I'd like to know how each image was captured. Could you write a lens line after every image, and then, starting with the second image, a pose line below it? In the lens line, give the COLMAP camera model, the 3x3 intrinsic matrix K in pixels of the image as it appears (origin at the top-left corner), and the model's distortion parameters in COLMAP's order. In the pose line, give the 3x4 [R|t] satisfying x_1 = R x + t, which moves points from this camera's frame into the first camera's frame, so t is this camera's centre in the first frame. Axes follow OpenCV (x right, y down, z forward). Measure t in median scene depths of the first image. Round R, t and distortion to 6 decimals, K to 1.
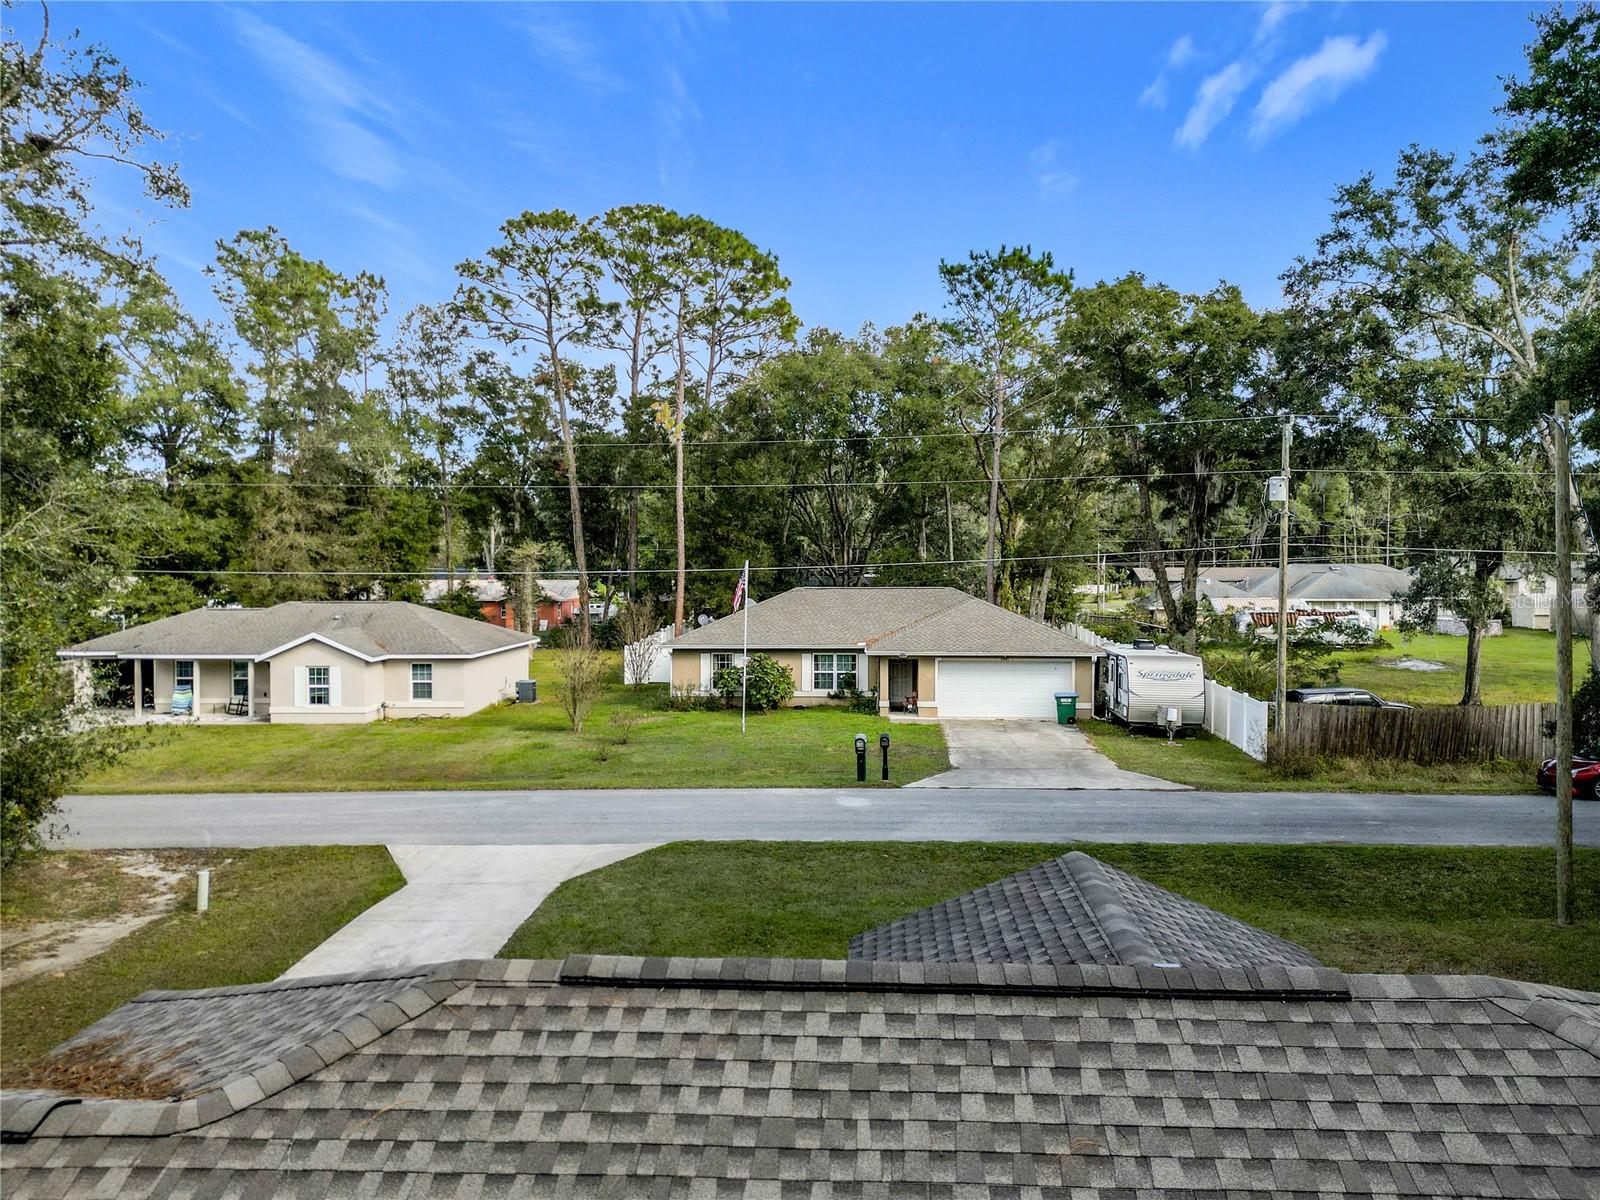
lens RADIAL K [[1185.6, 0, 841.3], [0, 1185.6, 633.9], [0, 0, 1]] dist [0.062211, -0.079505]
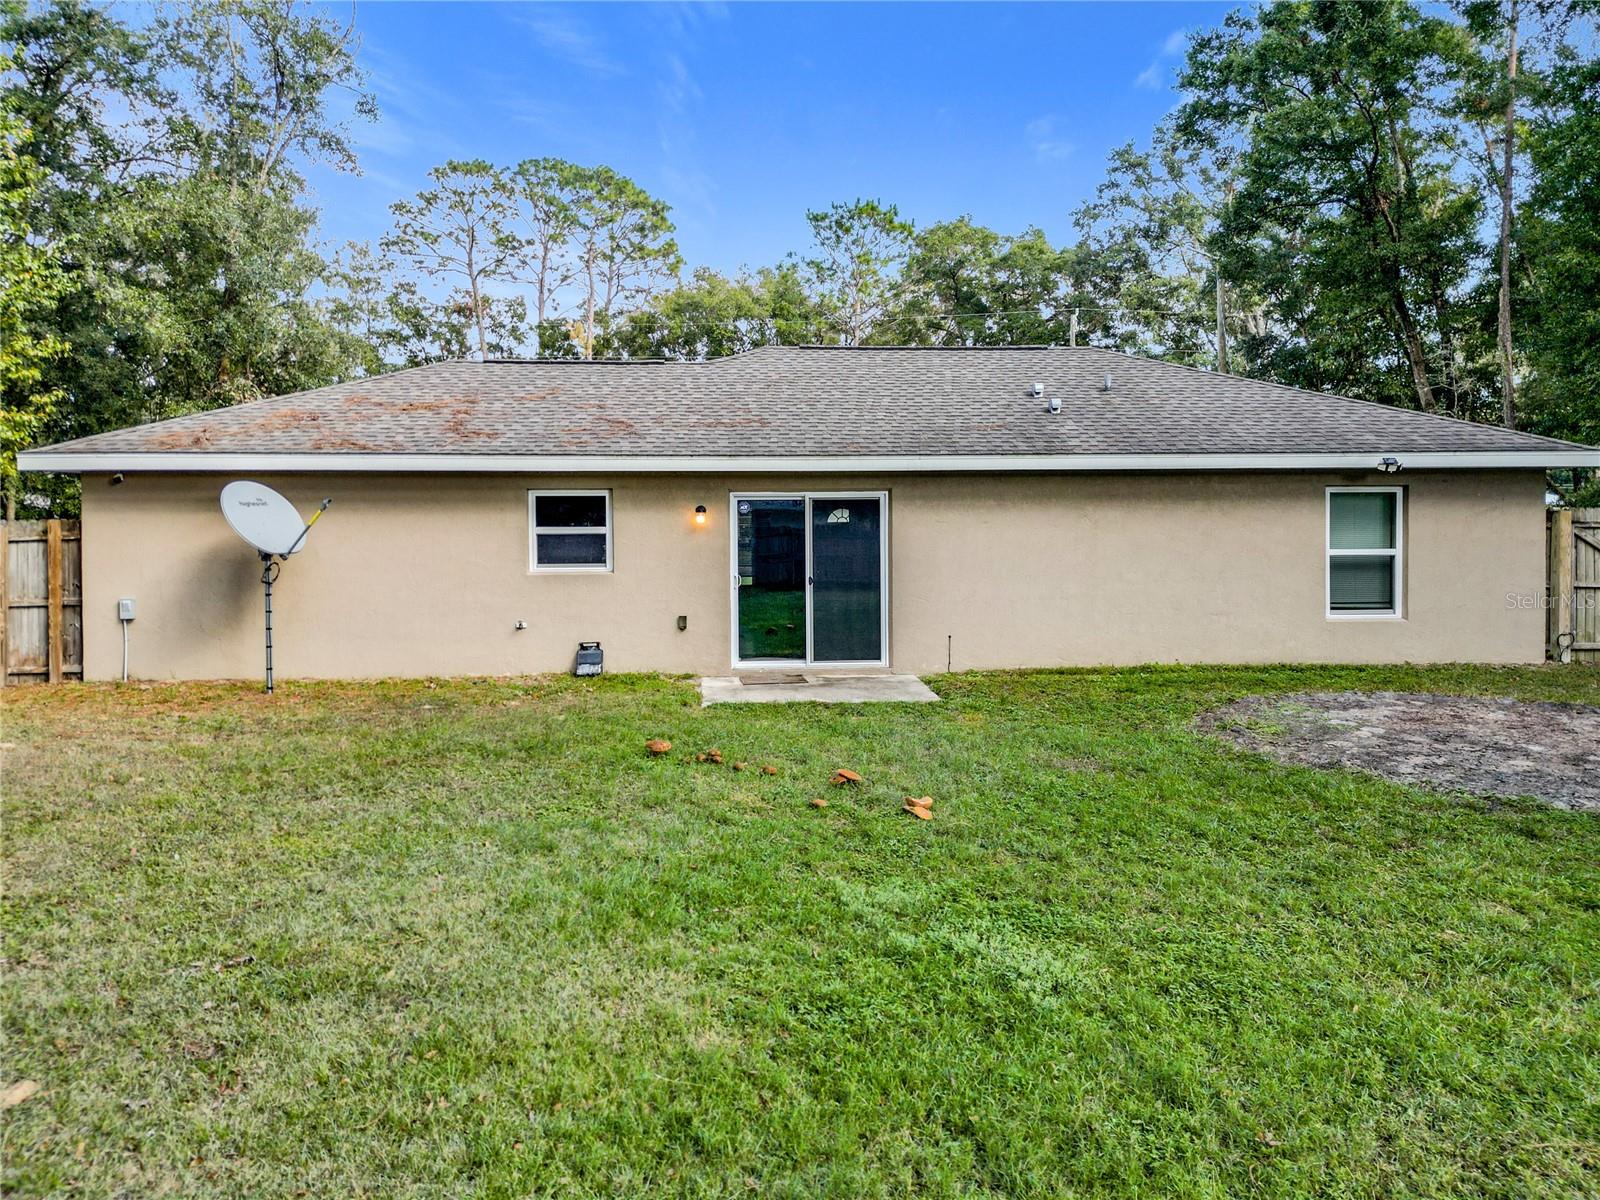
lens RADIAL K [[1138.3, 0, 800.6], [0, 1138.3, 593.8], [0, 0, 1]] dist [0.066994, -0.064461]
pose [[0.994439, -0.010621, 0.104778, -0.054031], [0.010568, 0.999944, 0.001064, 0.084899], [-0.104783, 0.000049, 0.994495, -0.178715]]
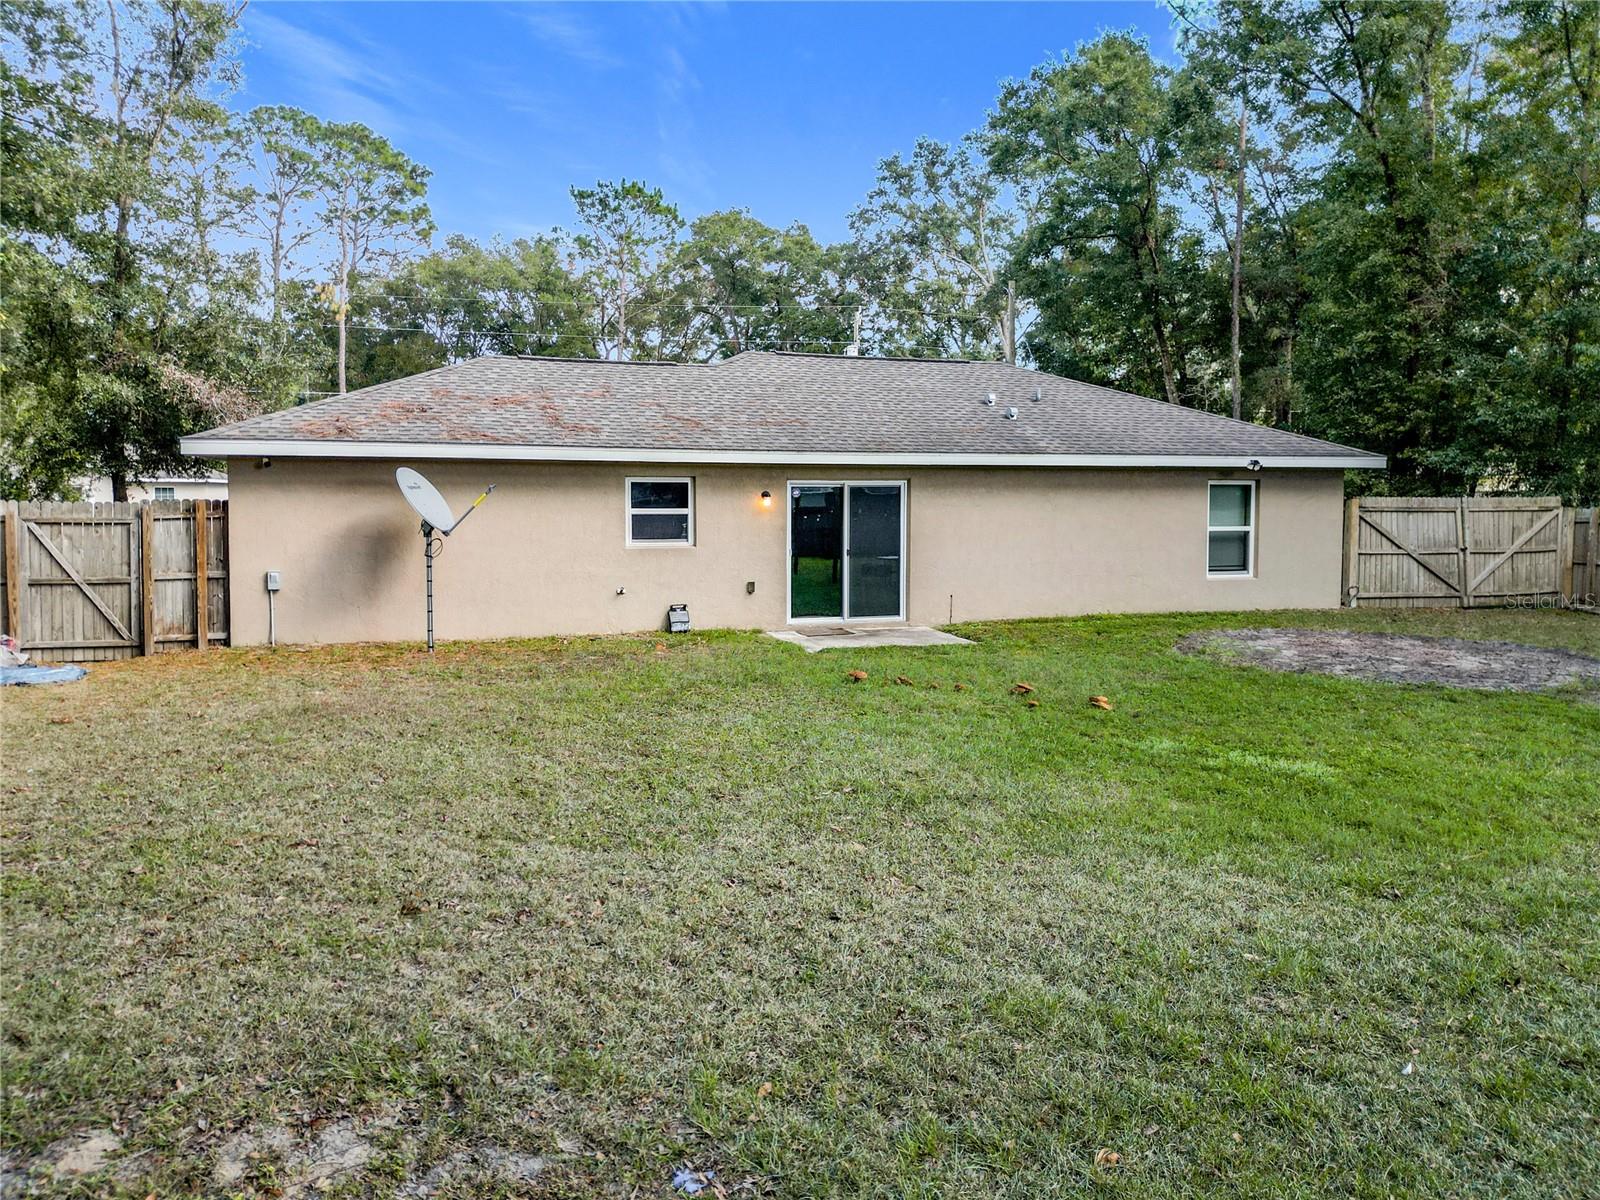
lens RADIAL K [[1123.4, 0, 800.8], [0, 1123.4, 607.4], [0, 0, 1]] dist [0.065338, -0.058981]
pose [[0.936270, -0.031847, 0.349835, -0.126332], [0.018901, 0.999007, 0.040358, 0.084745], [-0.350773, -0.031173, 0.935942, -0.205764]]
